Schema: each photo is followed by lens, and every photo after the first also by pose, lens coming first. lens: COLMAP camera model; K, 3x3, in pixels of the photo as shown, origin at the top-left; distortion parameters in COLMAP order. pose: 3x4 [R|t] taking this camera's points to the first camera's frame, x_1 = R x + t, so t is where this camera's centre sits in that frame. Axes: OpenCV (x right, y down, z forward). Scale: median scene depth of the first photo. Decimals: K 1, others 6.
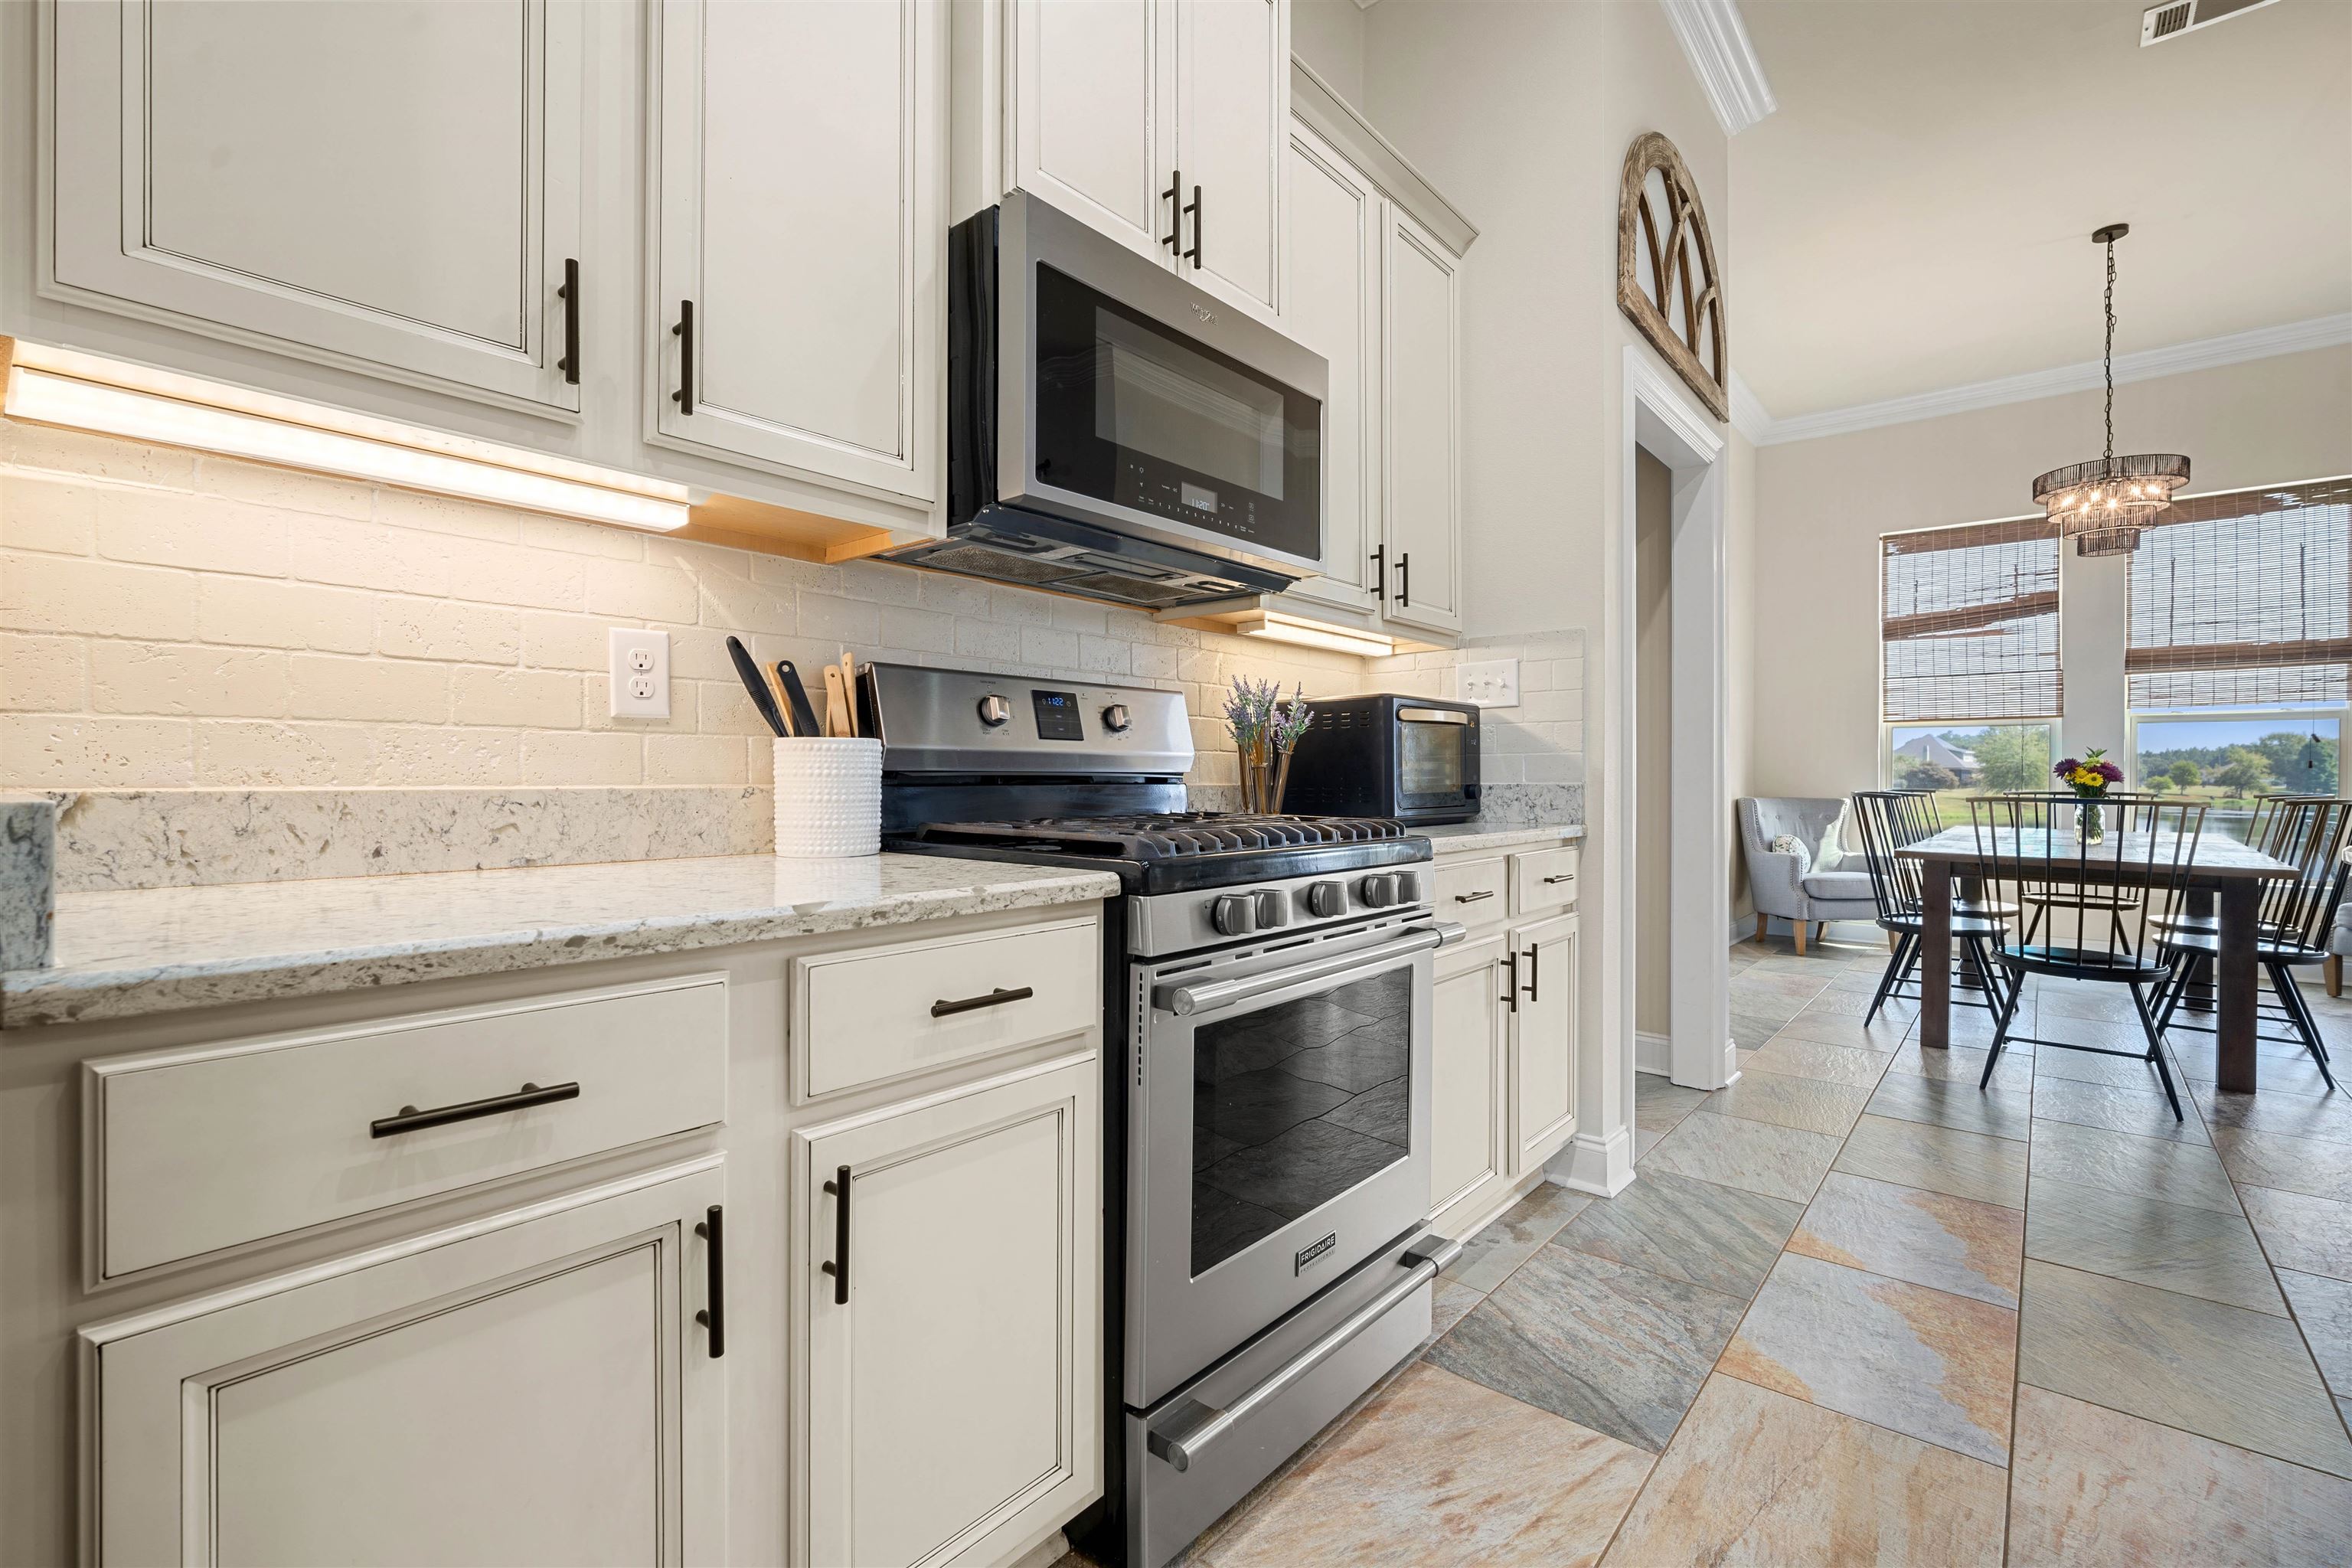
lens RADIAL K [[1028.0, 0, 1193.1], [0, 1028.0, 779.7], [0, 0, 1]] dist [-0.006607, 0.000618]
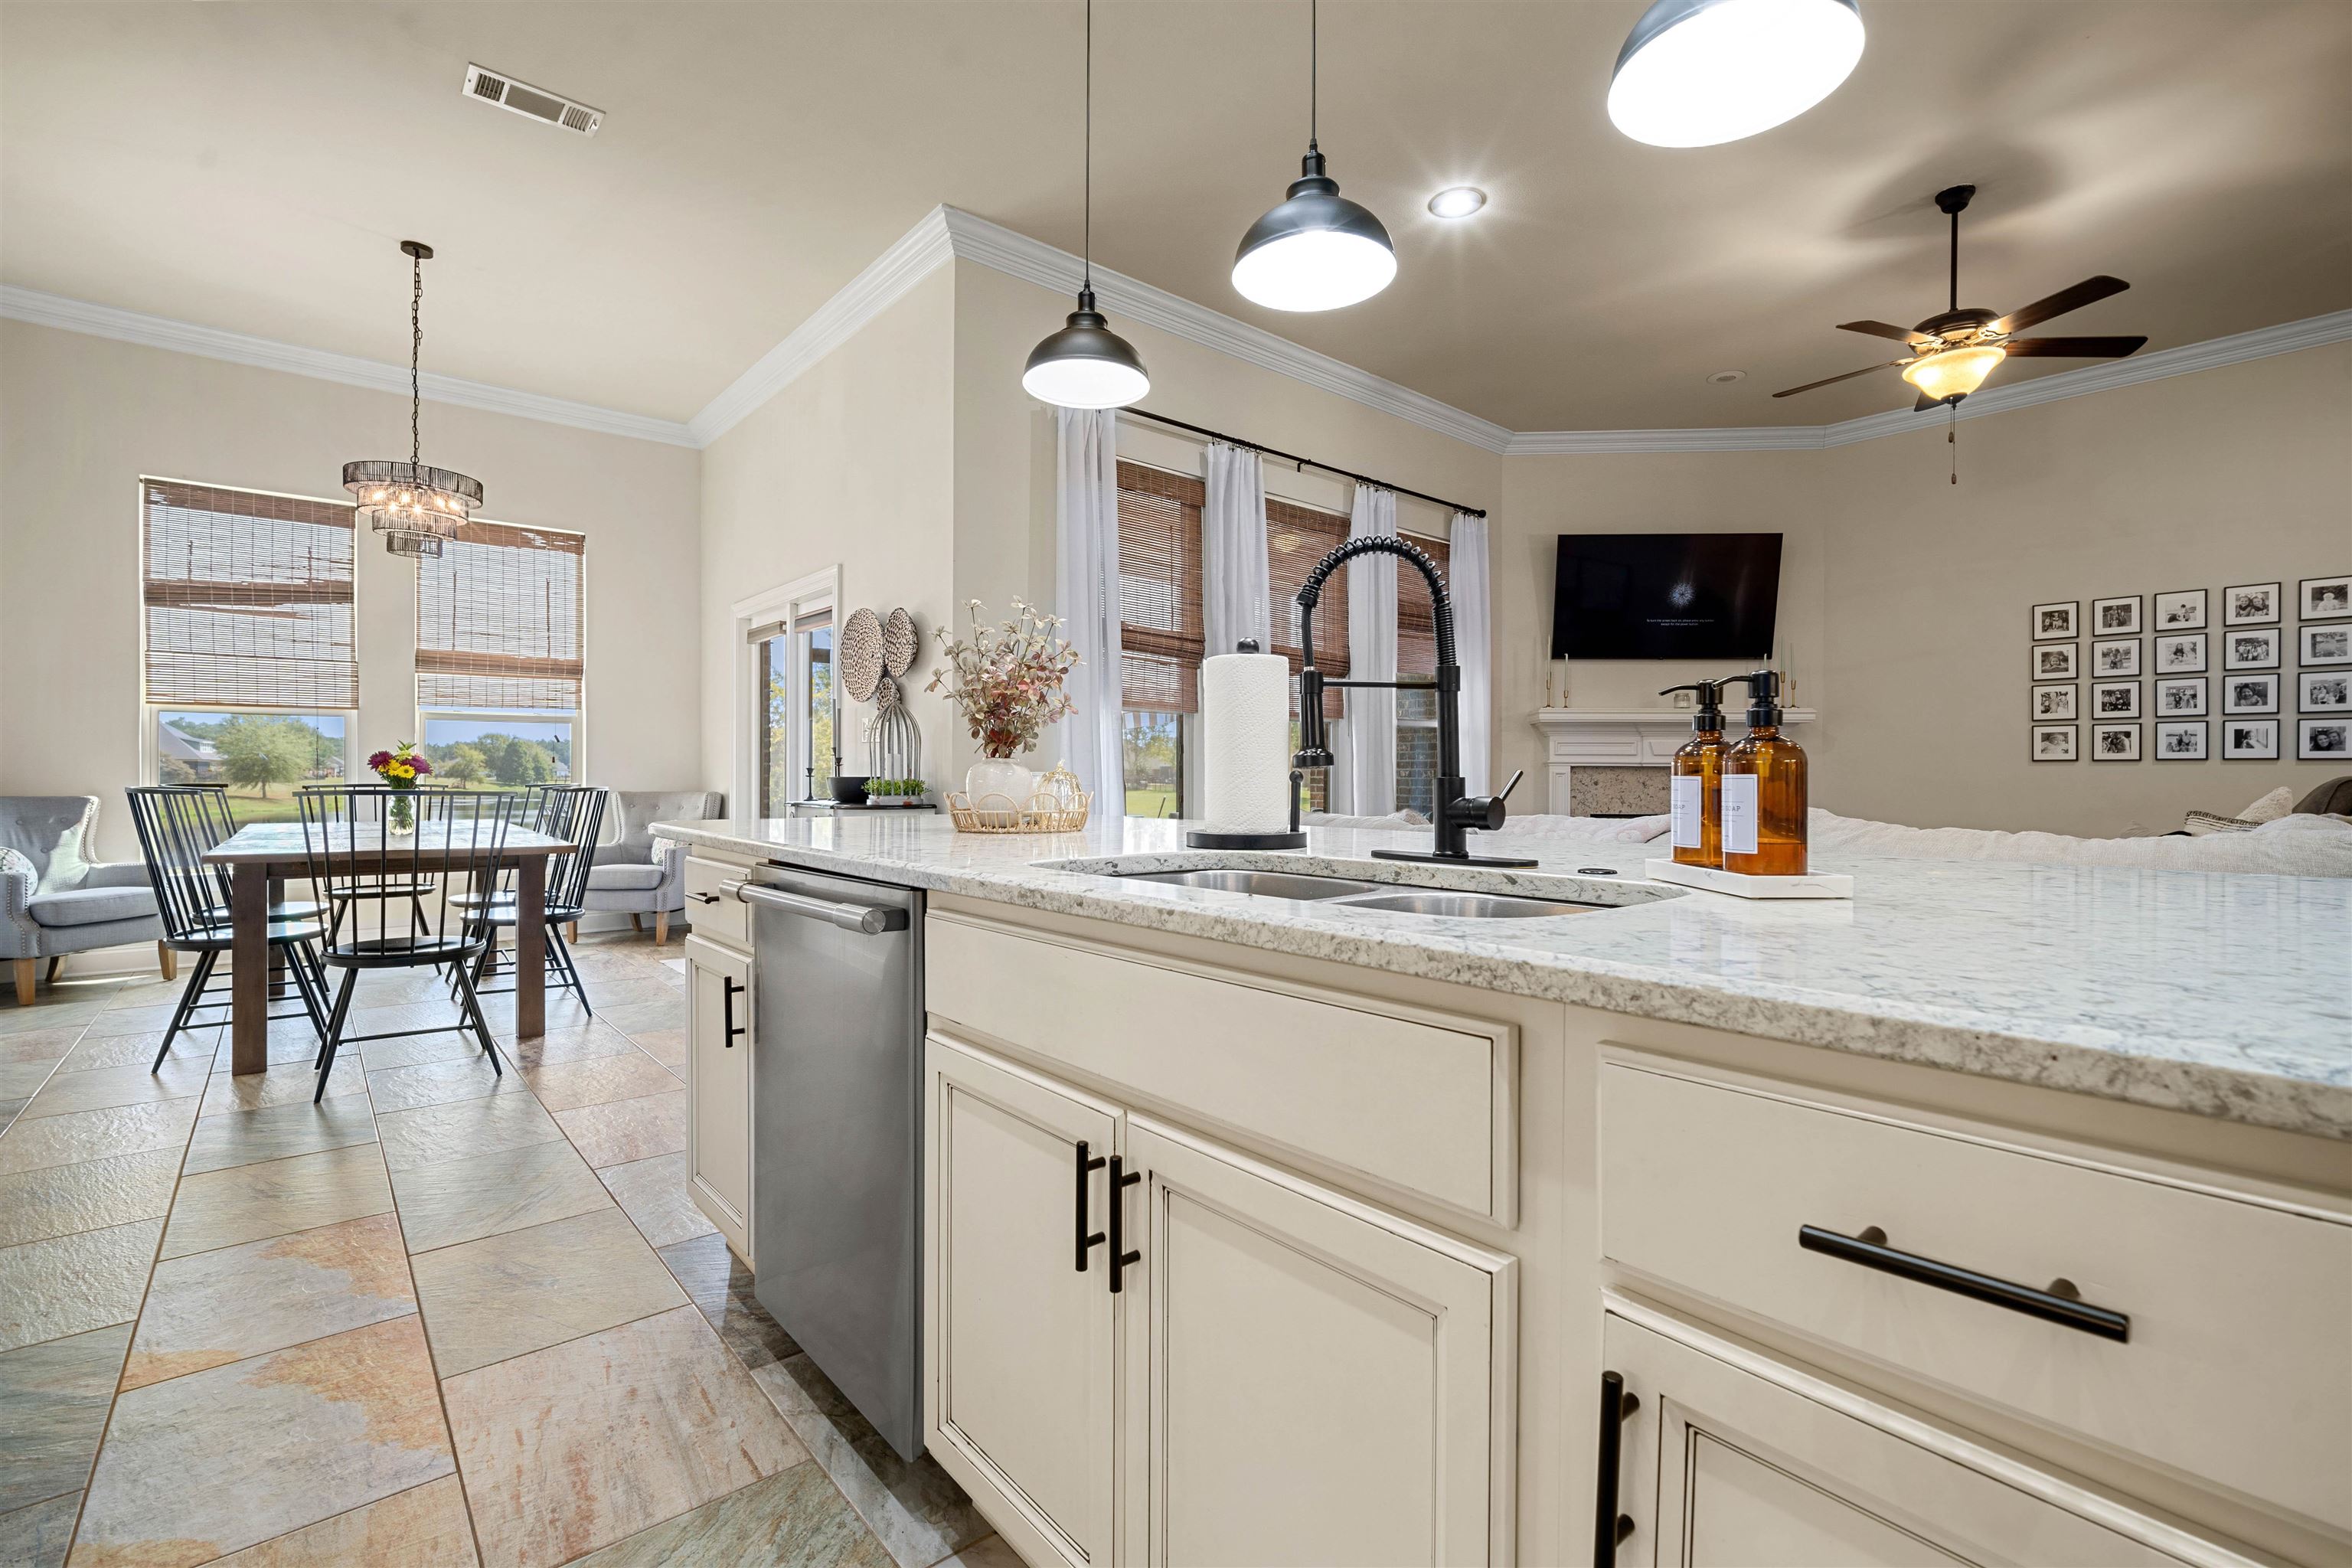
lens RADIAL K [[1039.0, 0, 1187.4], [0, 1039.0, 778.1], [0, 0, 1]] dist [-0.009638, 0.003803]
pose [[0.162311, -0.007164, 0.986714, -0.028080], [0.001808, 0.999974, 0.006963, 0.000324], [-0.986738, 0.000654, 0.162320, 0.060493]]
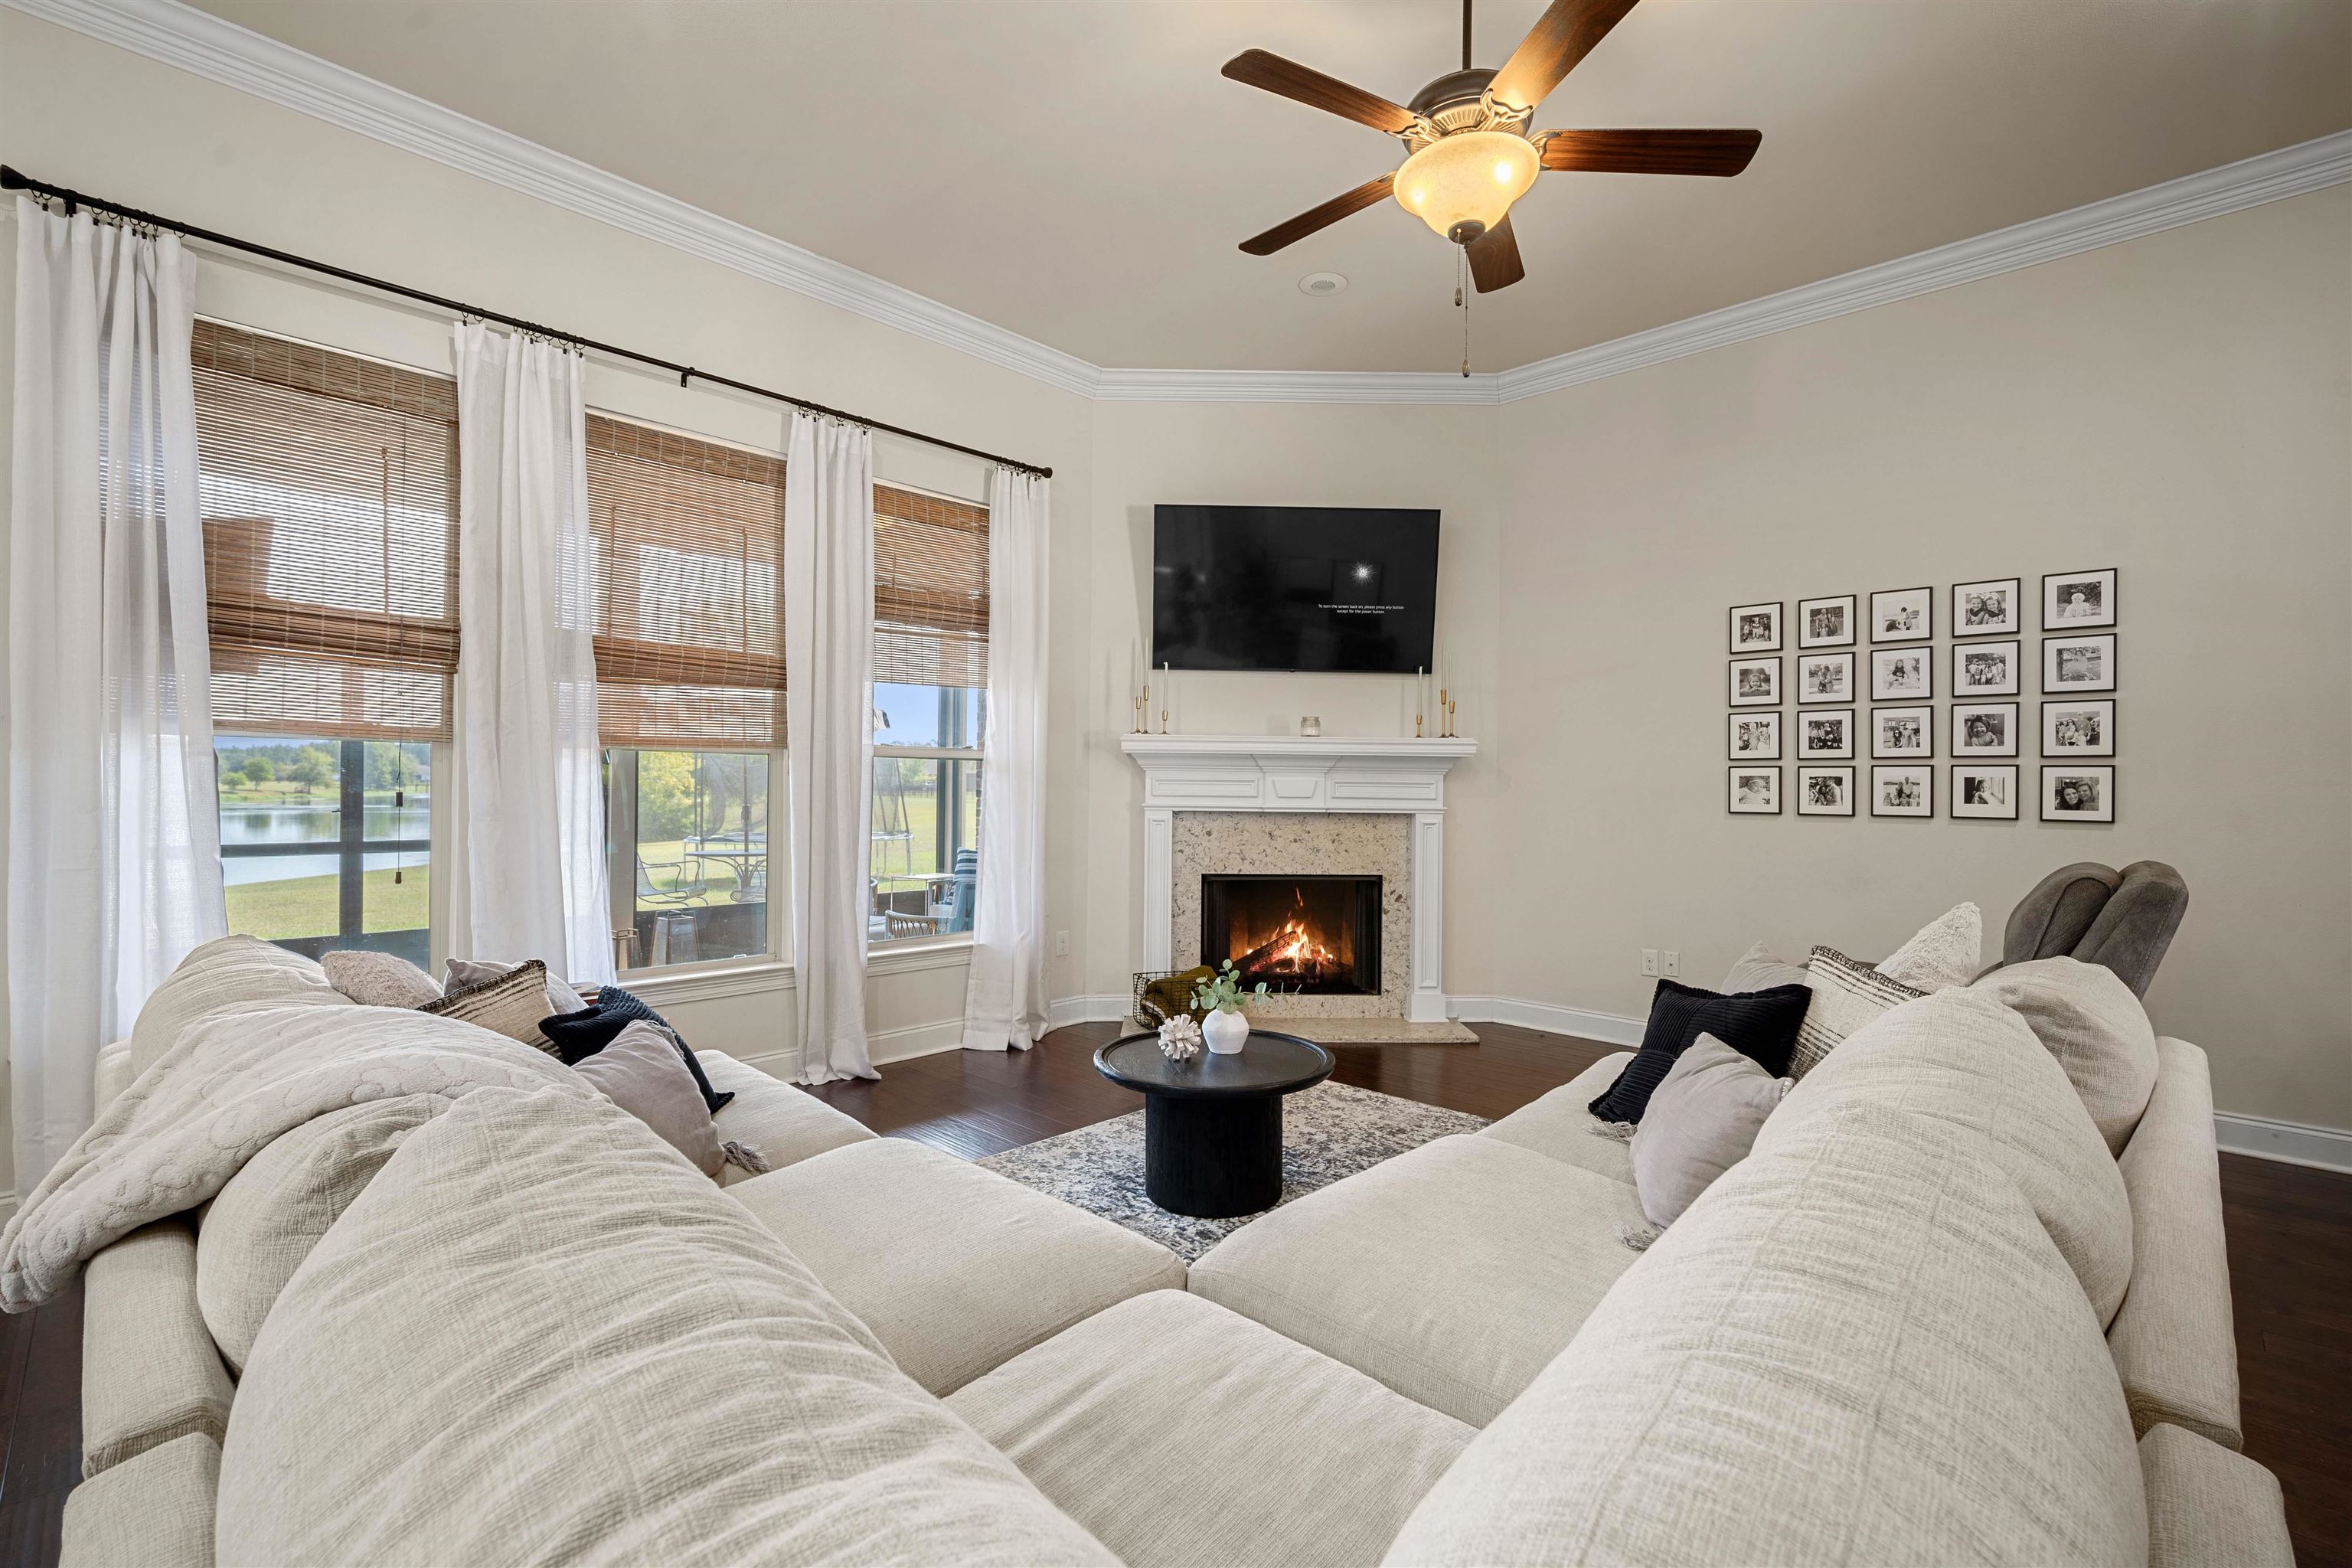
lens RADIAL K [[1039.0, 0, 1171.8], [0, 1039.0, 780.8], [0, 0, 1]] dist [-0.009638, 0.003803]
pose [[0.076503, -0.000676, 0.997069, 0.545877], [-0.004482, 0.999989, 0.001022, -0.052137], [-0.997059, -0.004547, 0.076499, -0.448475]]
